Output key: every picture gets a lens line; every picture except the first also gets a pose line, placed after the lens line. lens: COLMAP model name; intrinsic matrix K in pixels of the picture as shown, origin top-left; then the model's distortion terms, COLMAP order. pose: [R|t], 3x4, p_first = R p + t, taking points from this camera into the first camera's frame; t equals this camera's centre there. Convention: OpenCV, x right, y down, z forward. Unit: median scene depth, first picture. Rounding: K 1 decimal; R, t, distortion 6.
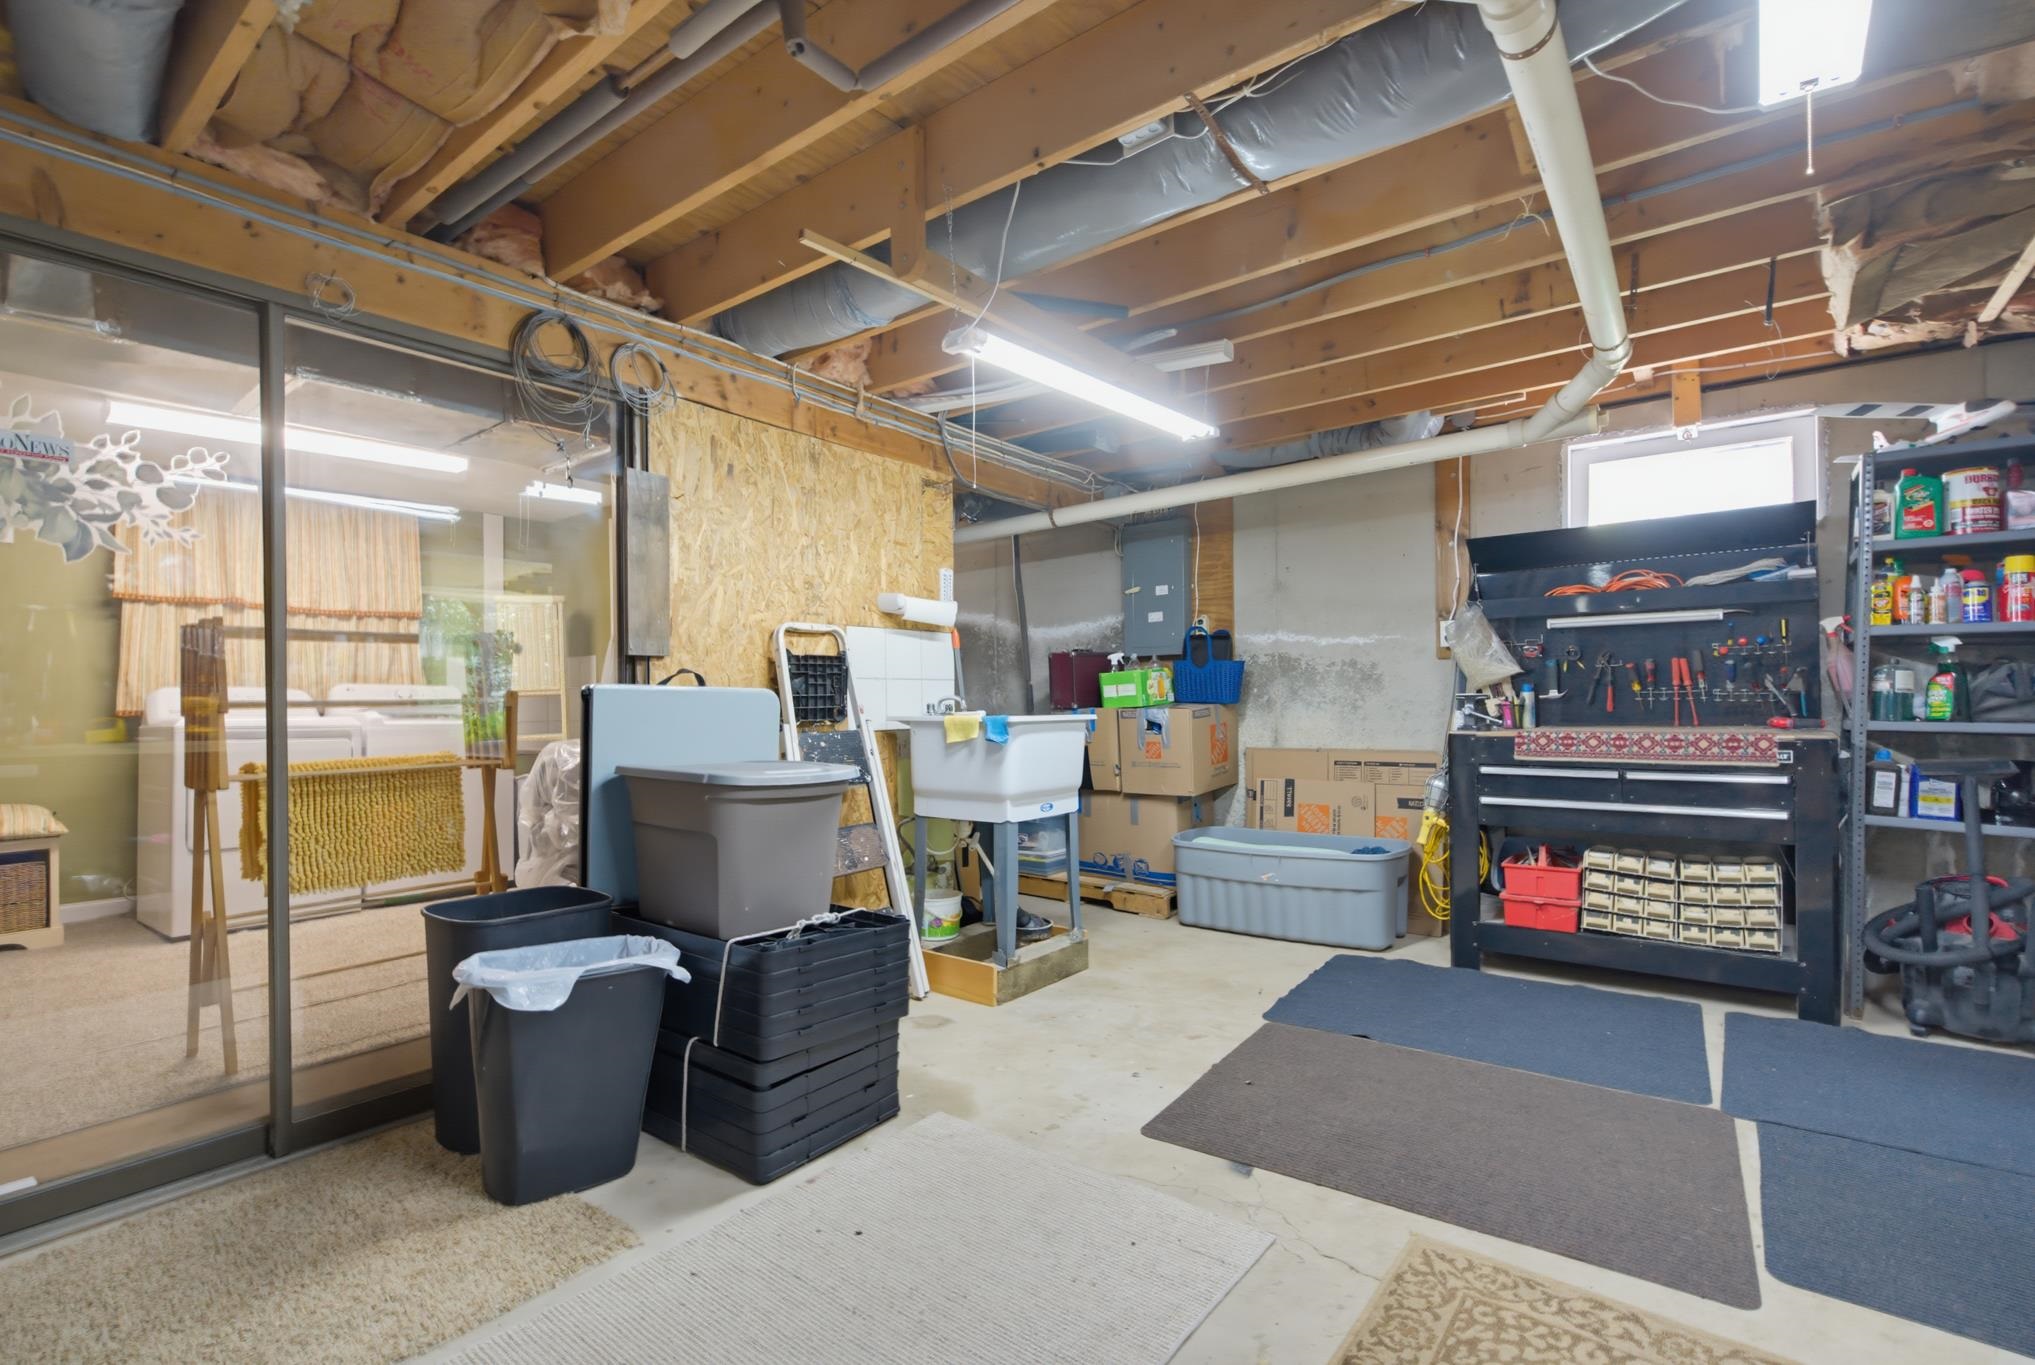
lens RADIAL K [[943.0, 0, 1017.5], [0, 943.0, 682.5], [0, 0, 1]] dist [-0.001139, -0.000265]
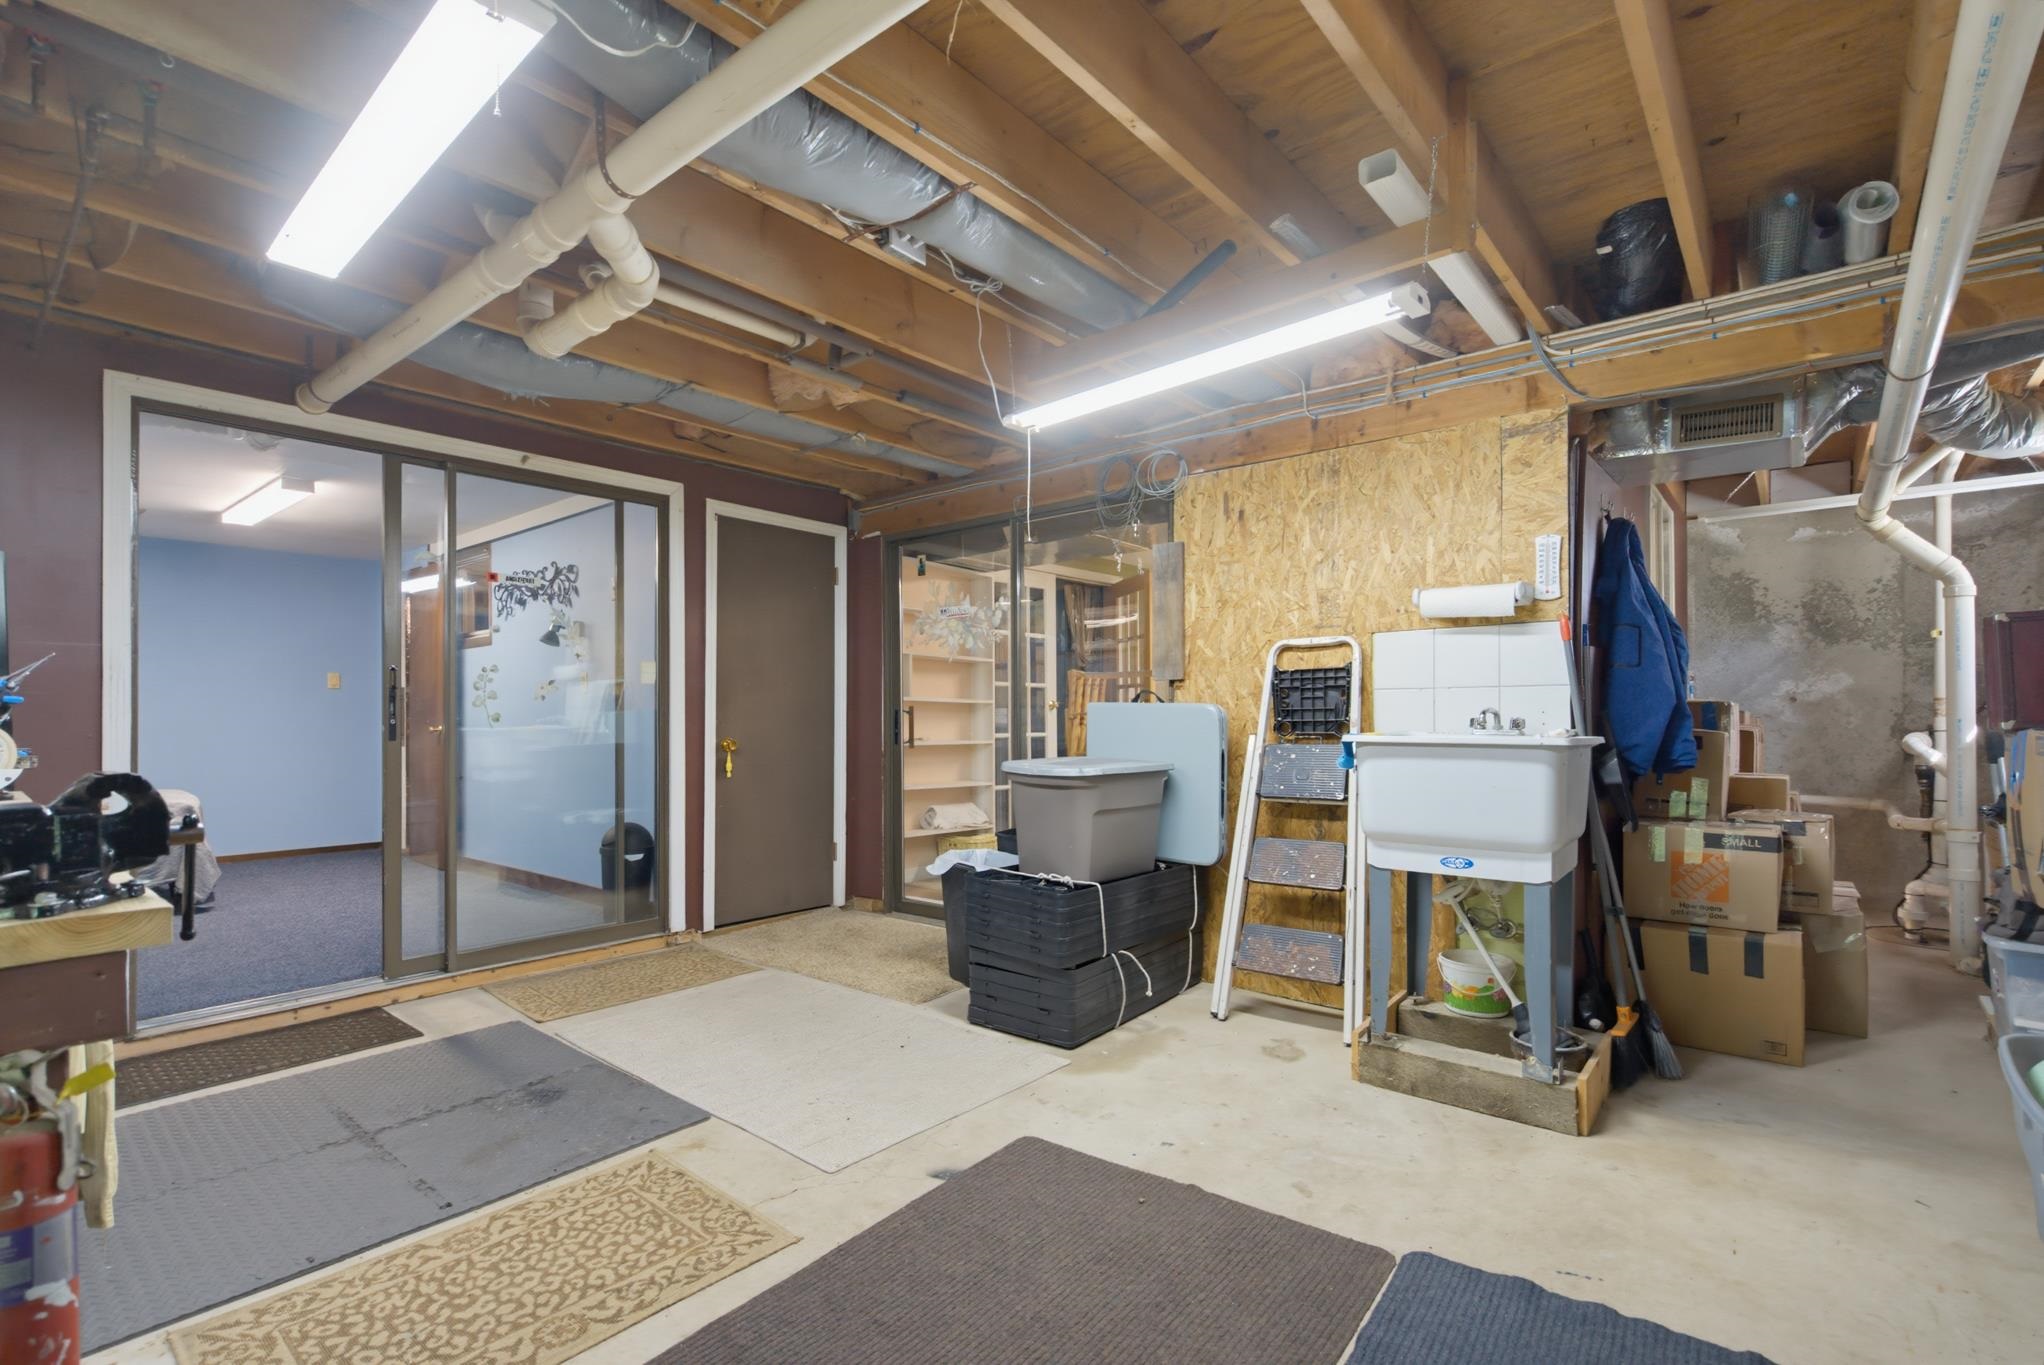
lens RADIAL K [[942.7, 0, 1019.9], [0, 942.7, 686.7], [0, 0, 1]] dist [0.001887, -0.000320]
pose [[-0.055845, -0.018003, -0.998277, 0.923406], [0.025093, 0.999496, -0.019429, 0.002312], [0.998124, -0.026135, -0.055365, 0.835324]]
